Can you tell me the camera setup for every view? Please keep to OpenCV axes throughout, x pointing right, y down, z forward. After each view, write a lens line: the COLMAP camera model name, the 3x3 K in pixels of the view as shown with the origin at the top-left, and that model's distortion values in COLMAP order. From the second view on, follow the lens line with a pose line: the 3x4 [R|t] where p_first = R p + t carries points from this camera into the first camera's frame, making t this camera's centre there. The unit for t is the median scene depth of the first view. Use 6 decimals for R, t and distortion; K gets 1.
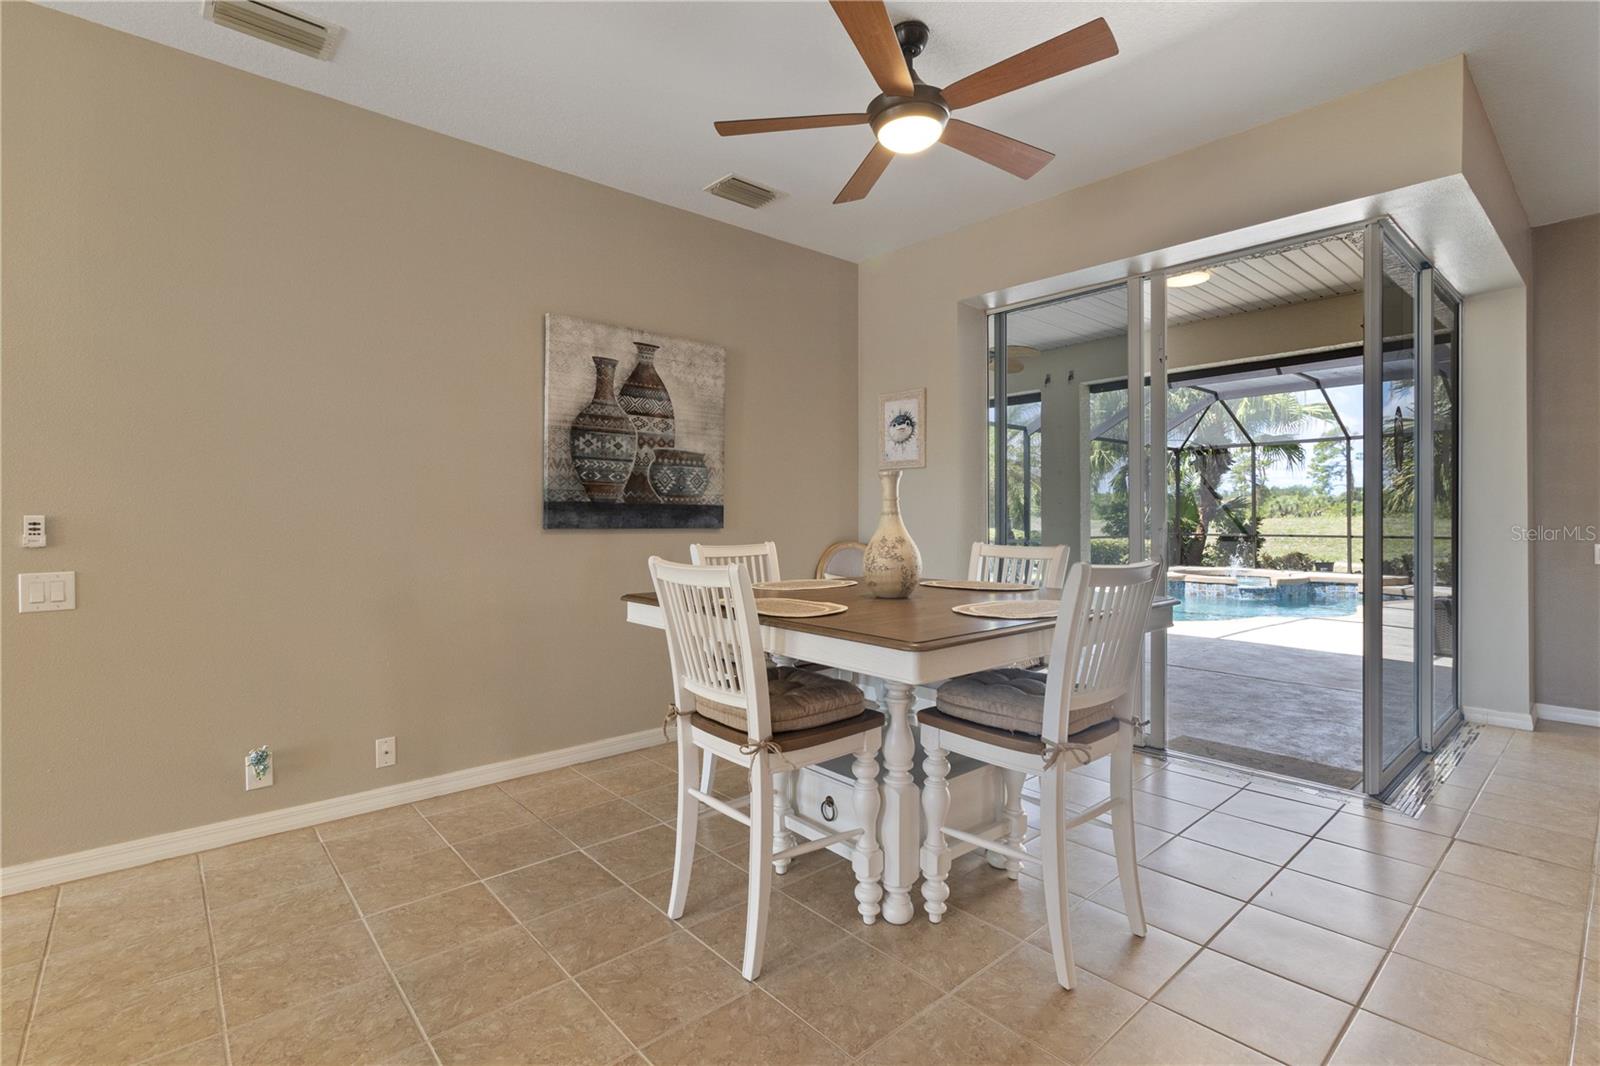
lens RADIAL K [[739.9, 0, 794.6], [0, 739.9, 521.5], [0, 0, 1]] dist [0.001619, -0.000028]
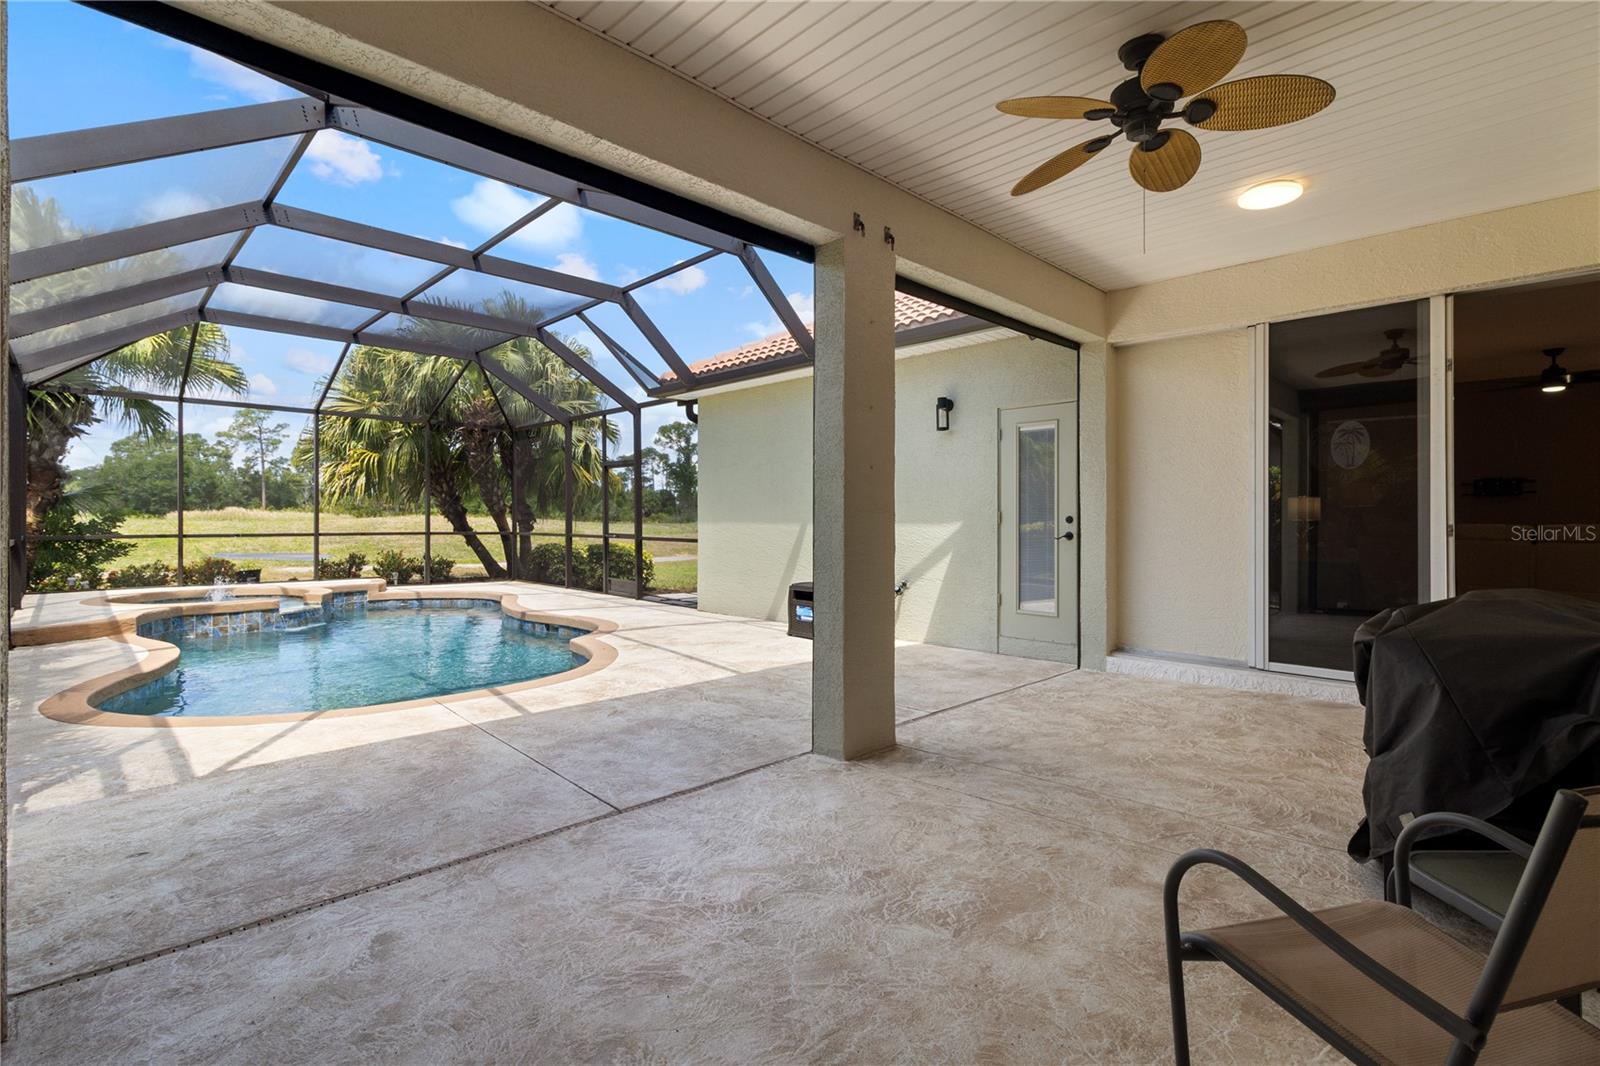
lens RADIAL K [[741.6, 0, 795.4], [0, 741.6, 523.3], [0, 0, 1]] dist [0.002294, -0.000022]
pose [[-0.056686, -0.001276, 0.998391, -0.321564], [0.001046, 0.999999, 0.001337, 0.026571], [-0.998392, 0.001120, -0.056684, 1.992021]]
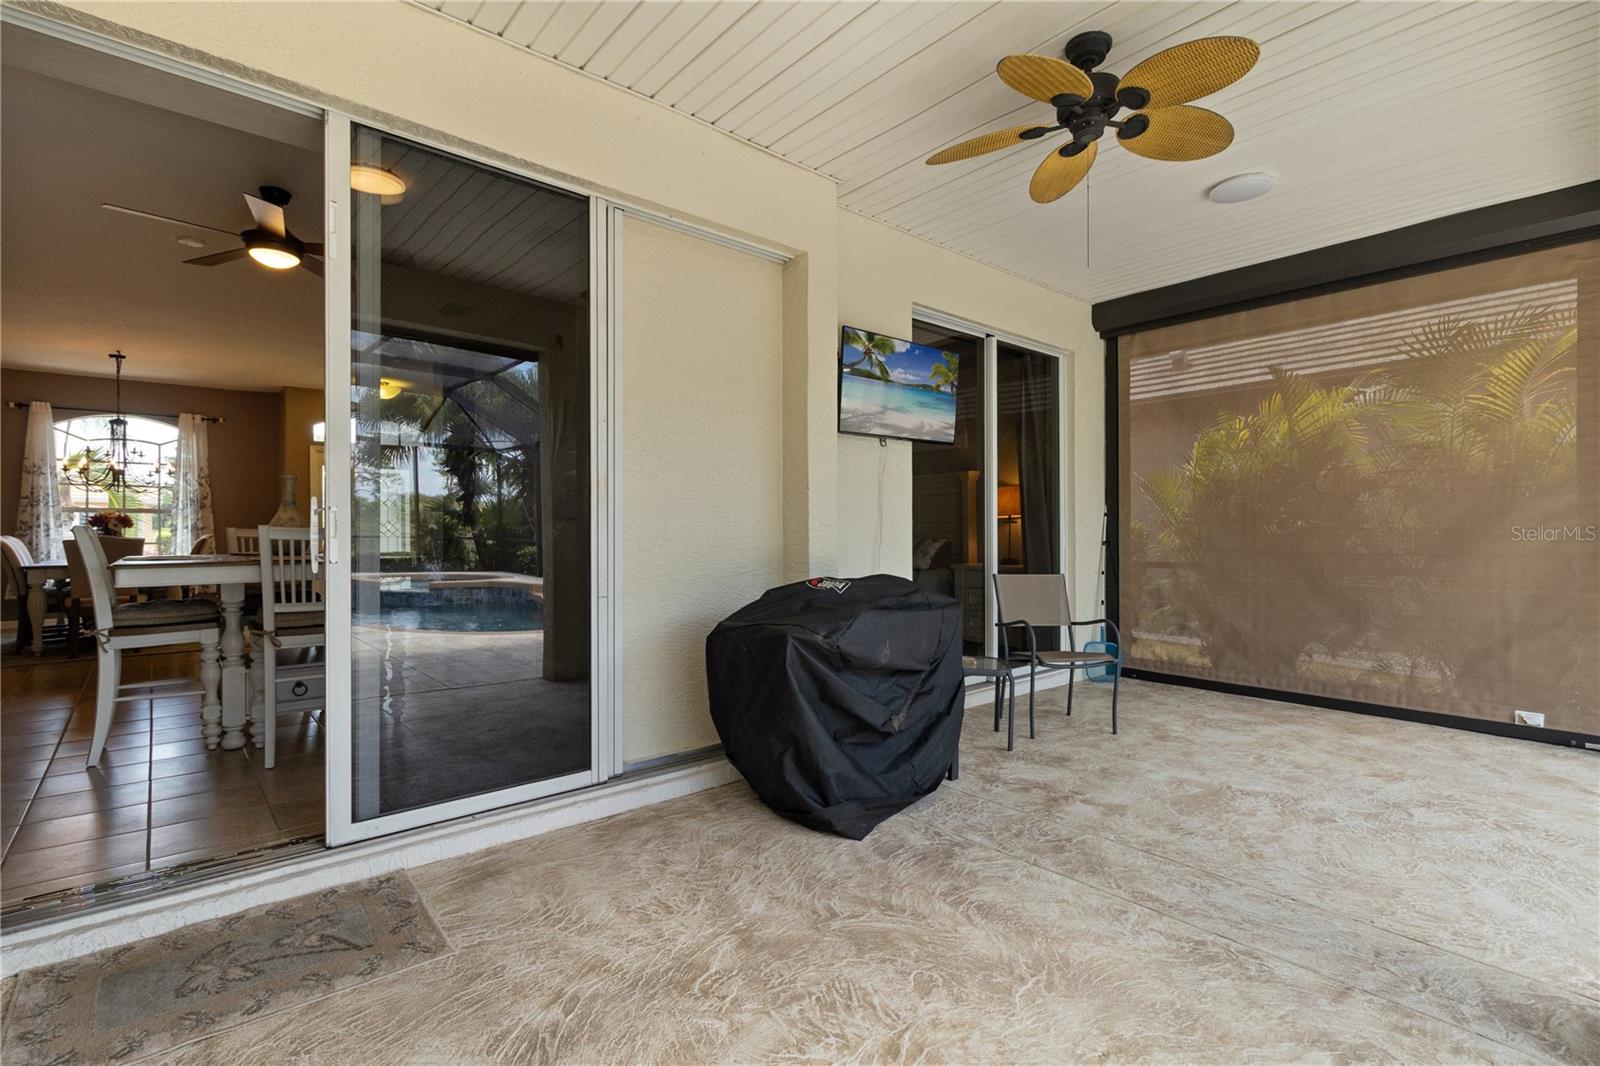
lens RADIAL K [[741.6, 0, 795.4], [0, 741.6, 523.3], [0, 0, 1]] dist [0.002294, -0.000022]
pose [[-0.006218, -0.004101, -0.999972, 1.090949], [-0.001116, 0.999991, -0.004094, 0.022691], [0.999980, 0.001090, -0.006222, 1.339024]]
